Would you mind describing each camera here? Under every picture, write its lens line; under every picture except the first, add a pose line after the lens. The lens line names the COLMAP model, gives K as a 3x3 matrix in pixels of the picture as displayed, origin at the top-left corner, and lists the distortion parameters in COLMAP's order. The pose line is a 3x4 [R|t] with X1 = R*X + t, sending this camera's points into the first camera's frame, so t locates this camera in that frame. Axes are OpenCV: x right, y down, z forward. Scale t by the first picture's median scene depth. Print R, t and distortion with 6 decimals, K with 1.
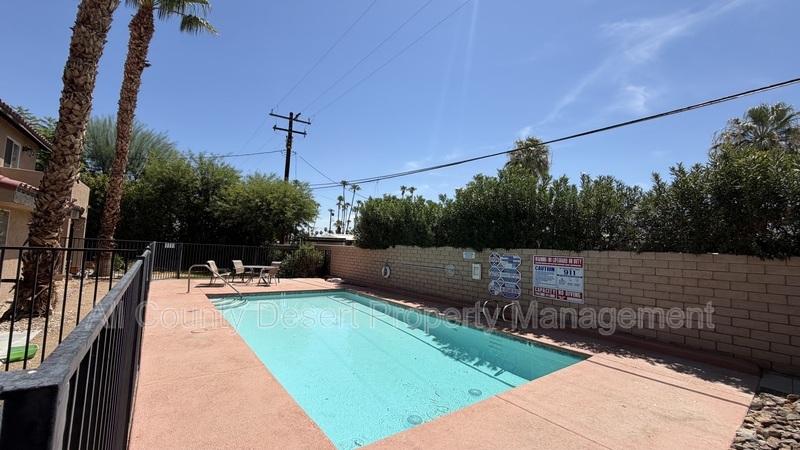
lens RADIAL K [[319.6, 0, 397.4], [0, 319.6, 226.0], [0, 0, 1]] dist [0.001759, 0.000222]
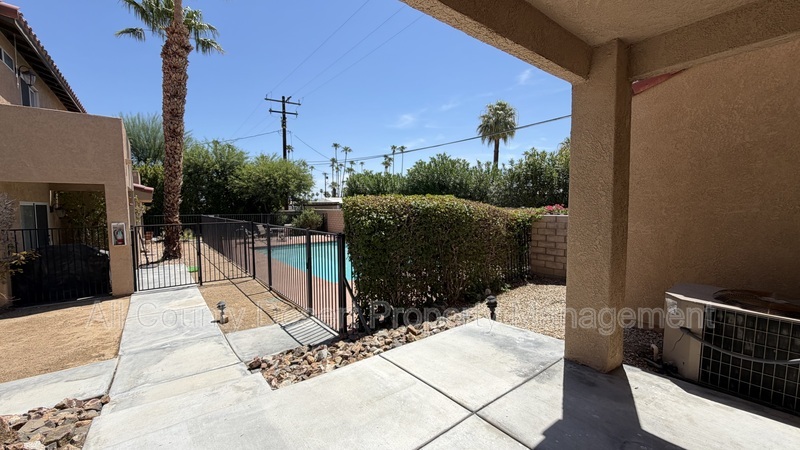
lens RADIAL K [[319.6, 0, 397.4], [0, 319.6, 226.0], [0, 0, 1]] dist [0.001759, 0.000222]
pose [[0.998520, -0.054139, 0.005137, 0.049156], [0.052968, 0.989602, 0.133722, -0.023483], [-0.012324, -0.133252, 0.991006, -0.214634]]
